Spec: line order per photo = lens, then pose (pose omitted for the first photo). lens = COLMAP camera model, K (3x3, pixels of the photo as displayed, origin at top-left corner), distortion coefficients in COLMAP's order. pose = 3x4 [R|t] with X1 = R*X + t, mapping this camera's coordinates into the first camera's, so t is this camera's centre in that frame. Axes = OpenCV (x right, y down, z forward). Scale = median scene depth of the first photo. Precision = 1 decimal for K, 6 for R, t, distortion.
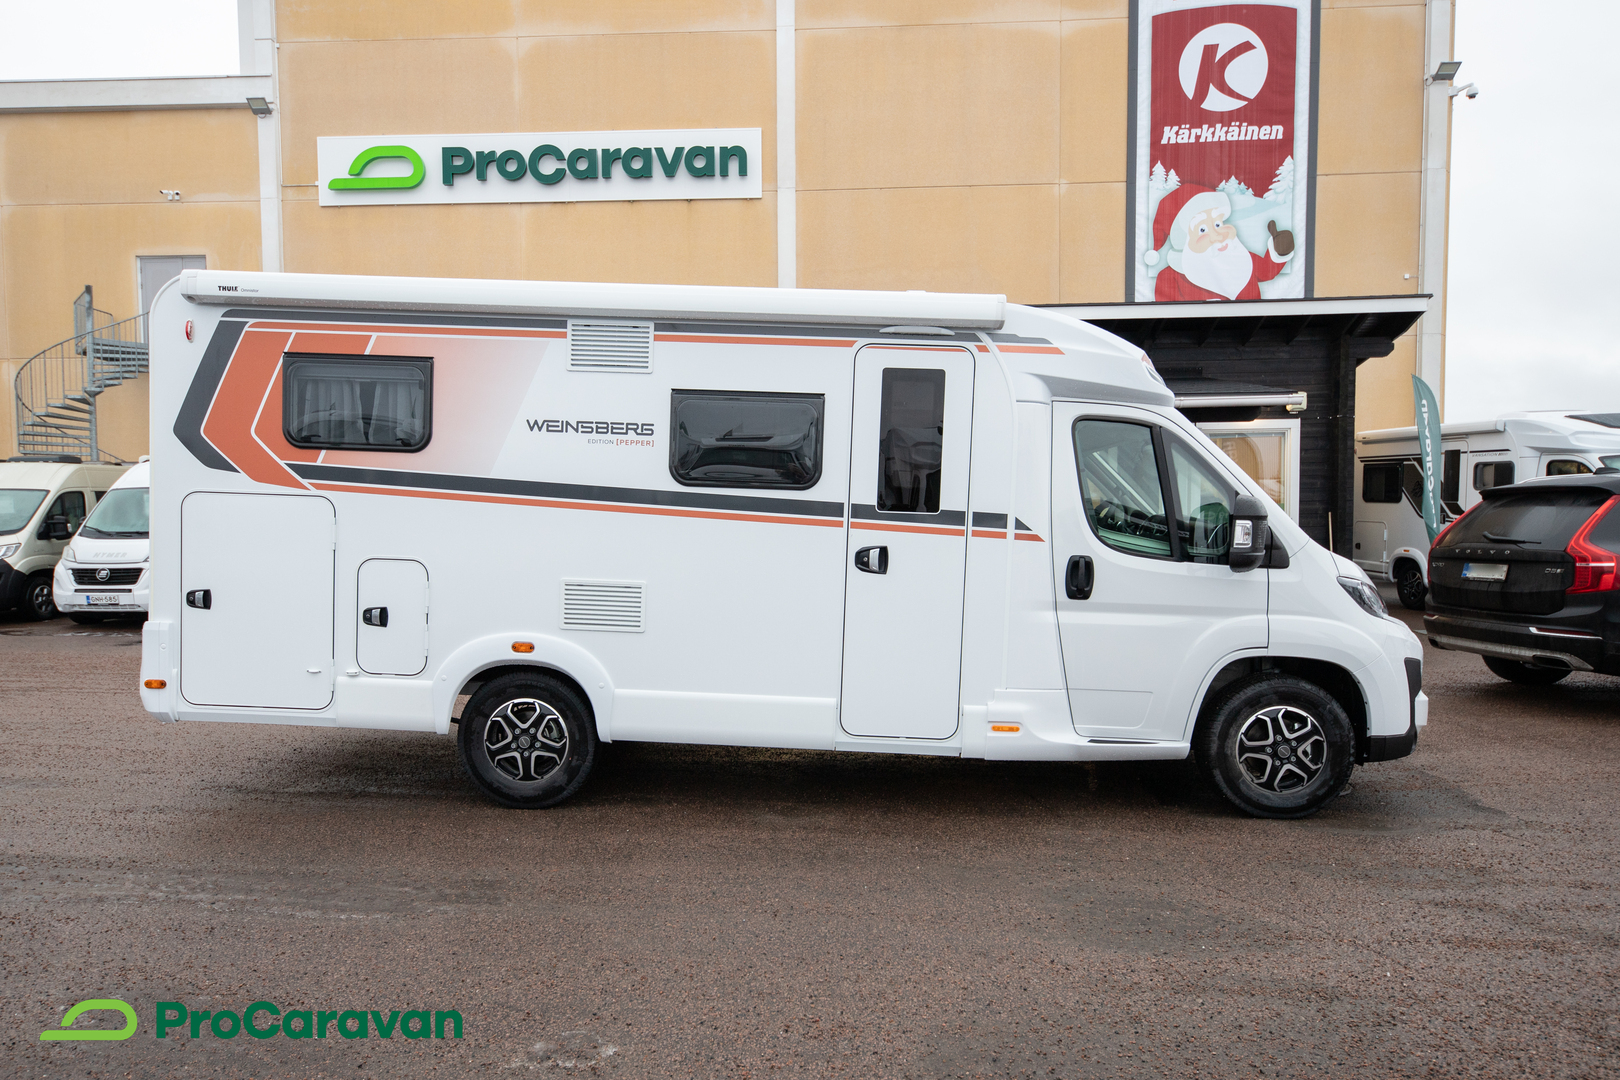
lens RADIAL K [[1006.4, 0, 810.0], [0, 1006.4, 540.0], [0, 0, 1]] dist [0.022648, 0.001390]
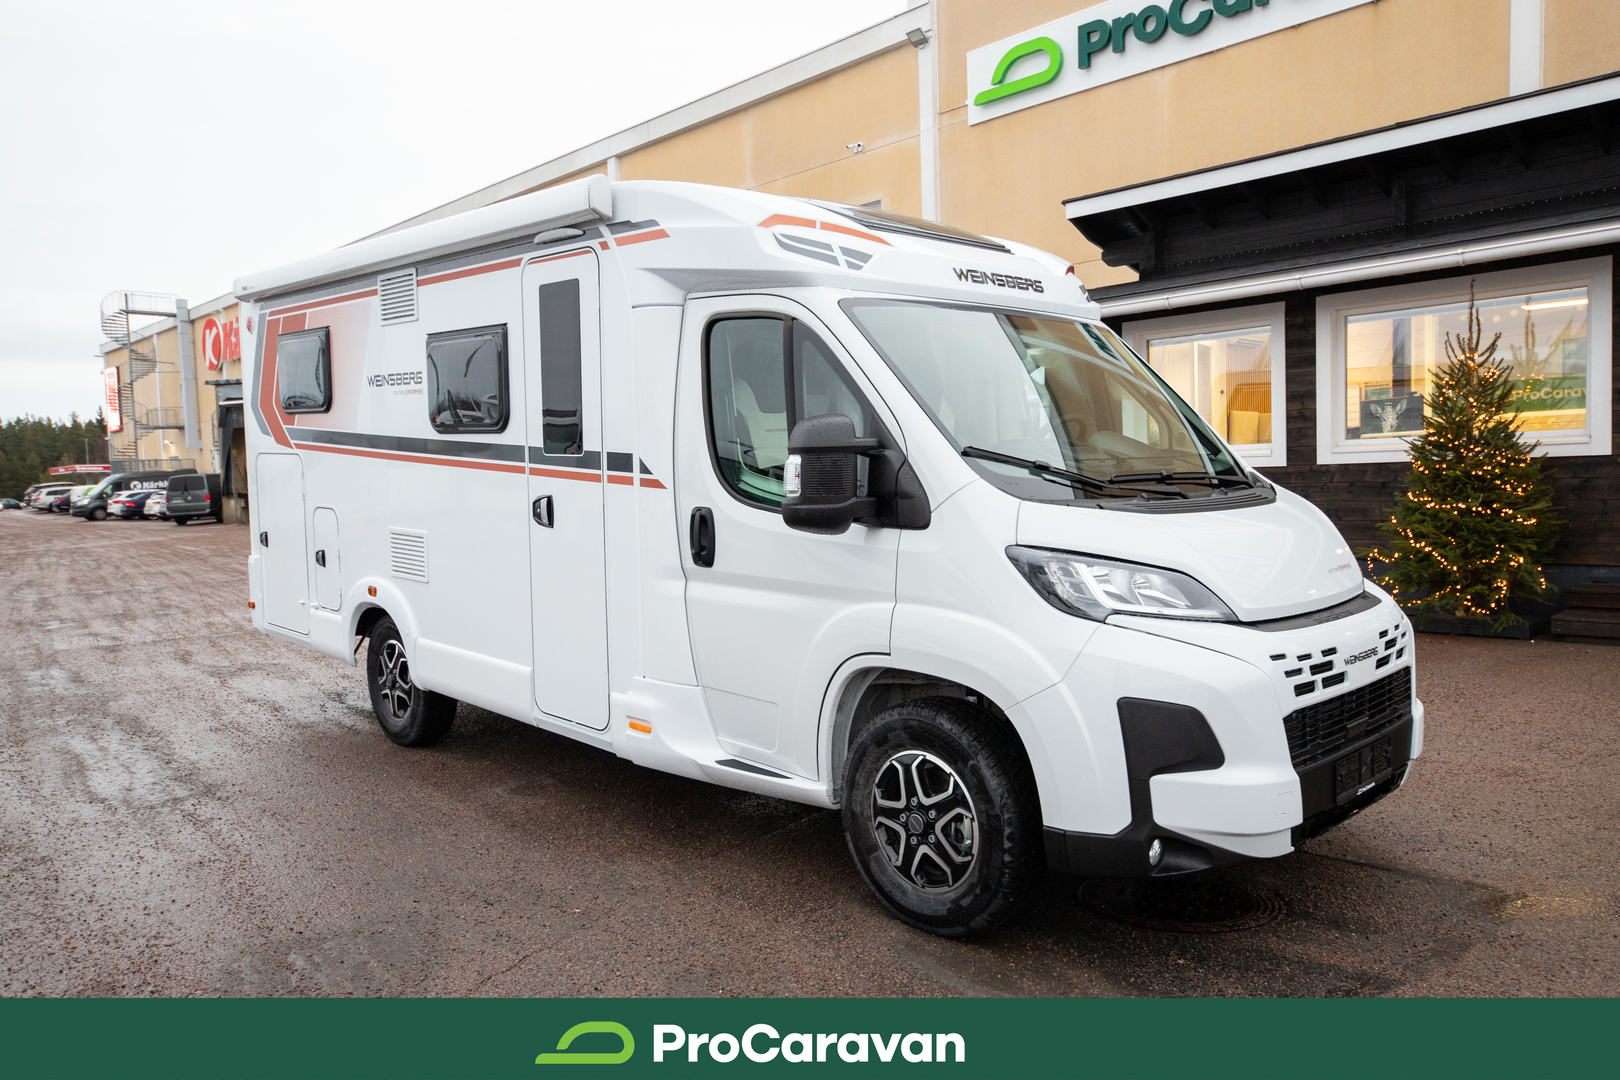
lens RADIAL K [[1193.8, 0, 809.4], [0, 1193.8, 510.8], [0, 0, 1]] dist [0.009227, 0.002011]
pose [[0.705916, 0.006428, -0.708267, 0.937915], [0.016494, 0.999538, 0.025511, -0.002889], [0.708104, -0.029691, 0.705484, 0.440725]]
